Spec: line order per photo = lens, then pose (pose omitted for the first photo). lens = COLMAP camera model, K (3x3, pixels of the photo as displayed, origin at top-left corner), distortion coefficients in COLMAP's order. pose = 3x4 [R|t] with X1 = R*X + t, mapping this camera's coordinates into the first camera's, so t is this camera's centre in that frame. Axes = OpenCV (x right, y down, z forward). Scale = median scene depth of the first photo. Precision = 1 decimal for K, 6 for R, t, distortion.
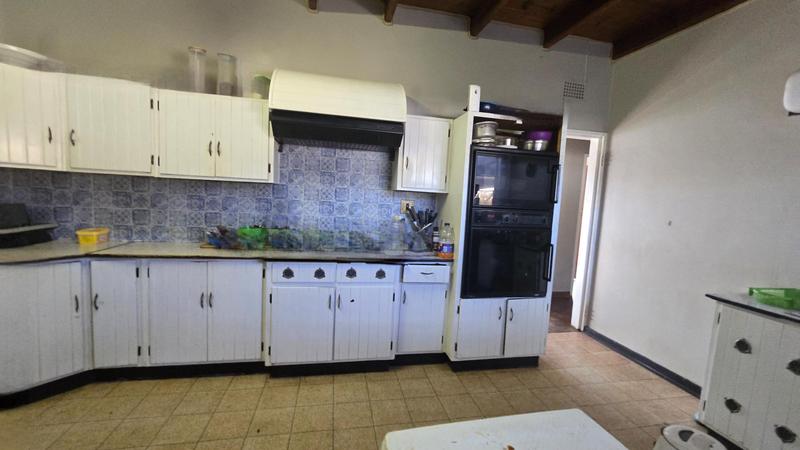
lens RADIAL K [[327.4, 0, 401.0], [0, 327.4, 226.7], [0, 0, 1]] dist [-0.003407, 0.001005]
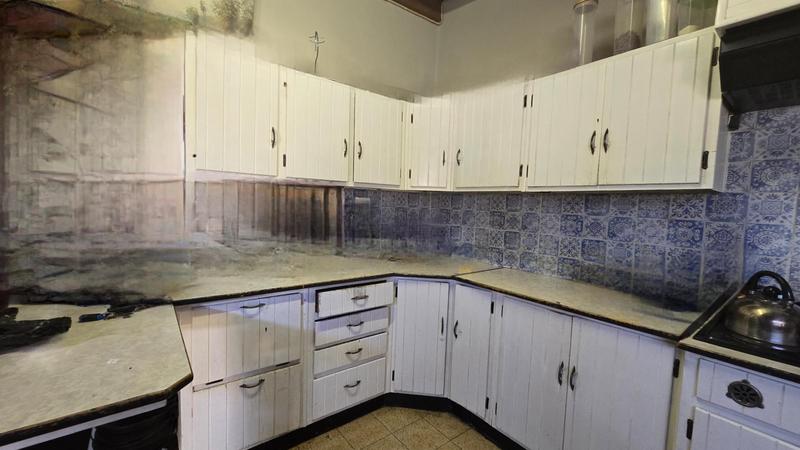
lens RADIAL K [[327.4, 0, 402.5], [0, 327.4, 225.9], [0, 0, 1]] dist [-0.003407, 0.001005]
pose [[0.452283, 0.023786, -0.891557, -0.158886], [-0.092862, 0.995467, -0.020550, -0.023307], [0.887027, 0.092087, 0.452442, 0.360494]]
